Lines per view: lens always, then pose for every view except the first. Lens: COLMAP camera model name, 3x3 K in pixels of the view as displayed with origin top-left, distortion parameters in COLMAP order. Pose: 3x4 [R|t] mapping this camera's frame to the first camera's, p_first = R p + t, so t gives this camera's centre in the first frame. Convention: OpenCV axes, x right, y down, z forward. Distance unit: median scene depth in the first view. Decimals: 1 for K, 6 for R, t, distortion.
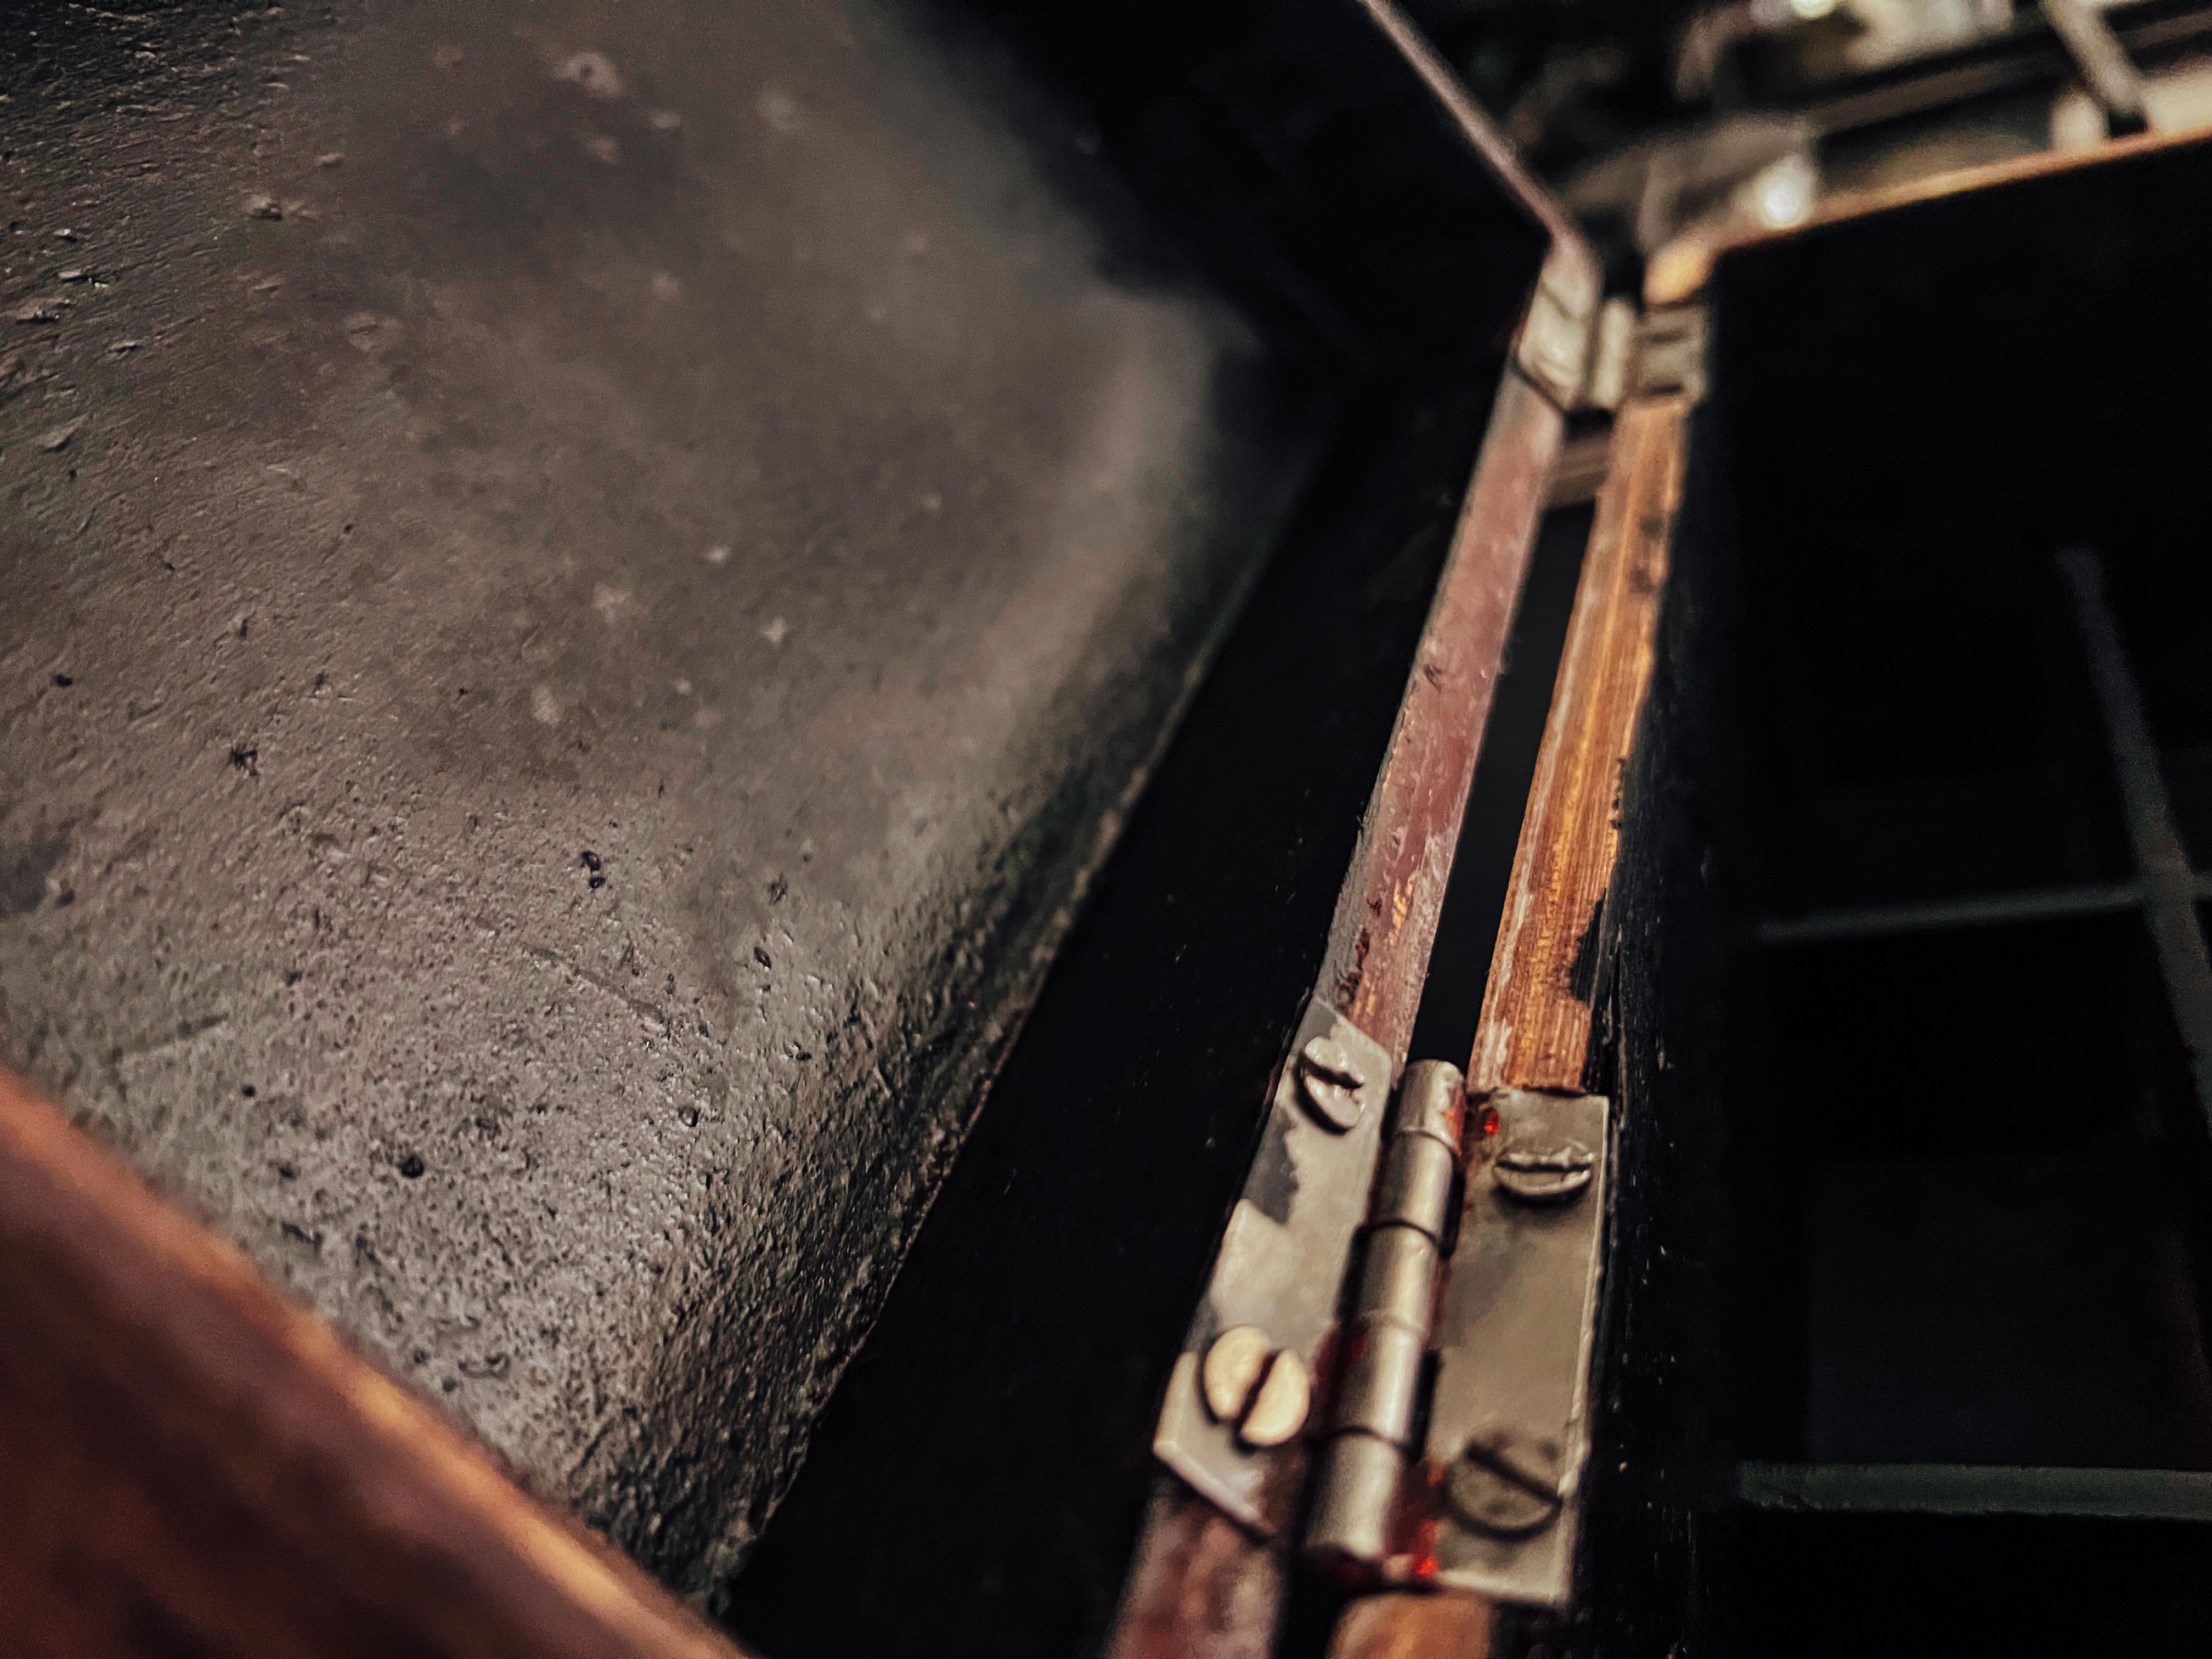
lens RADIAL K [[1815.9, 0, 1041.5], [0, 1815.9, 836.6], [0, 0, 1]] dist [-0.004909, -0.024699]
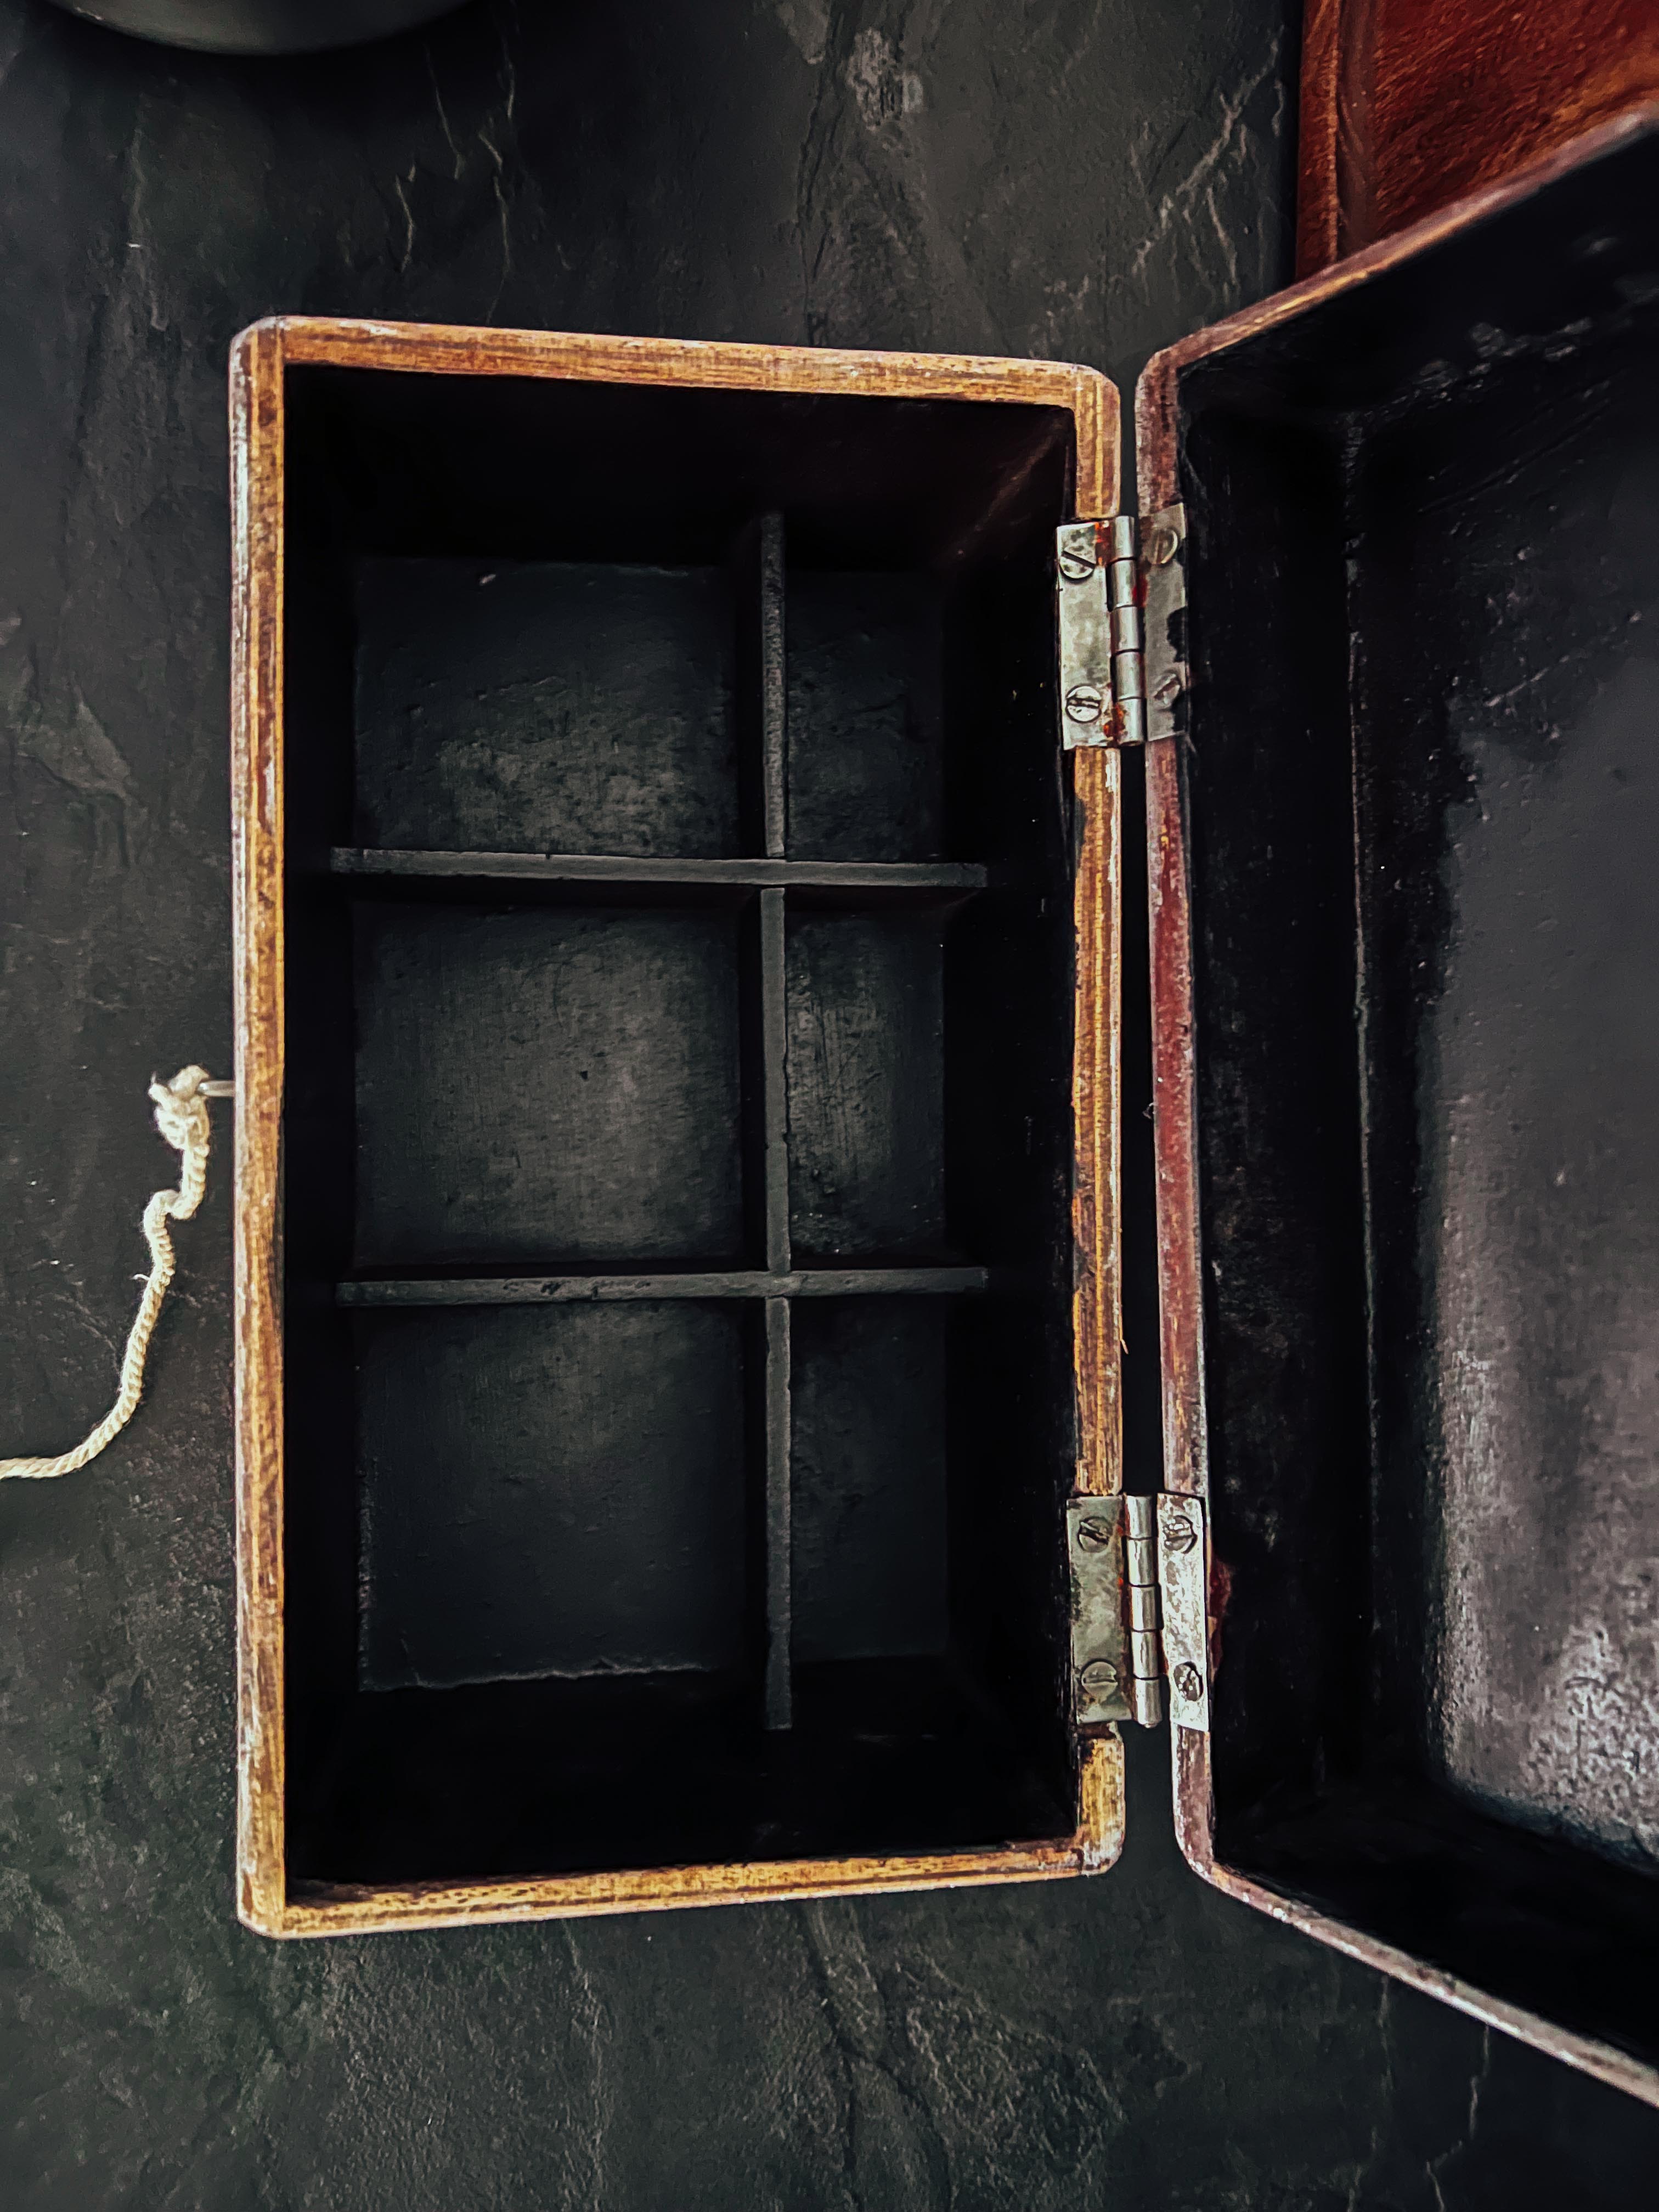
lens RADIAL K [[1705.7, 0, 815.9], [0, 1705.7, 1108.9], [0, 0, 1]] dist [-0.017396, -0.011754]
pose [[-0.919601, 0.331582, 0.210683, 0.255688], [0.002777, -0.530789, 0.847499, -1.862035], [0.392844, 0.779946, 0.487194, 0.076153]]
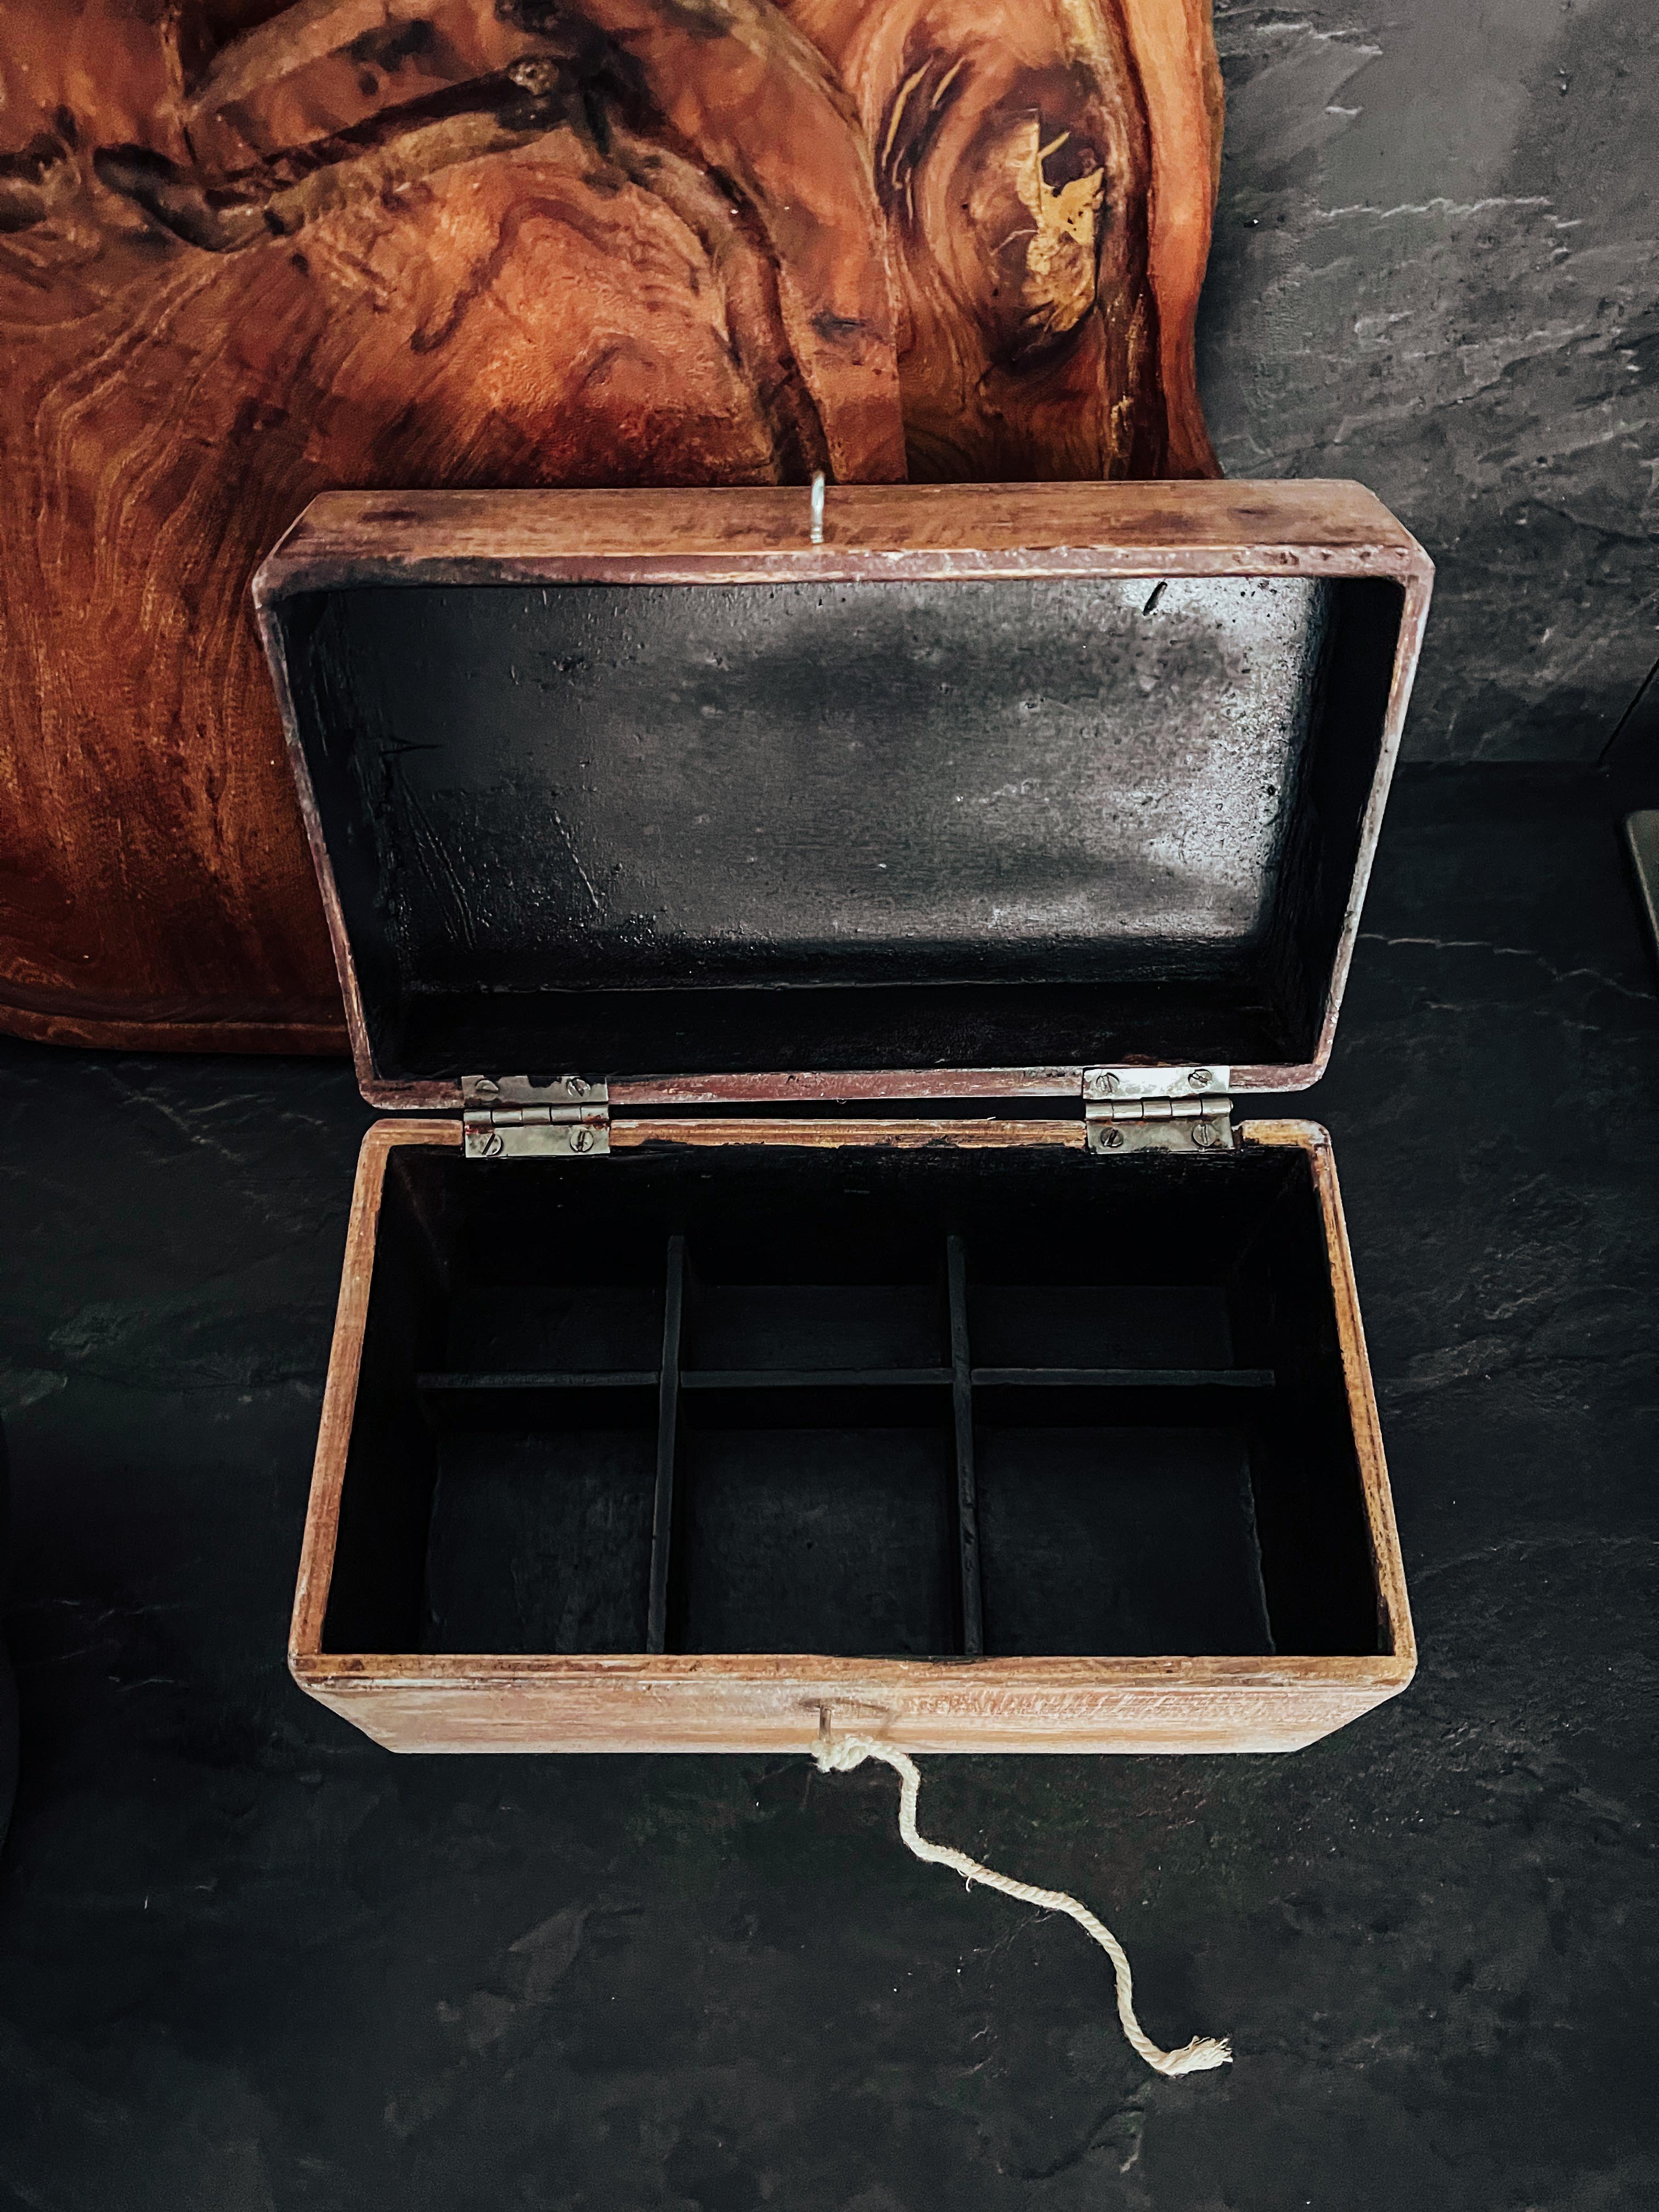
lens RADIAL K [[1705.7, 0, 808.6], [0, 1705.7, 1106.4], [0, 0, 1]] dist [-0.017396, -0.011754]
pose [[0.324355, 0.938451, -0.118758, 0.690527], [-0.530215, 0.284338, 0.798764, -2.674429], [0.783368, -0.196116, 0.589807, -0.725988]]
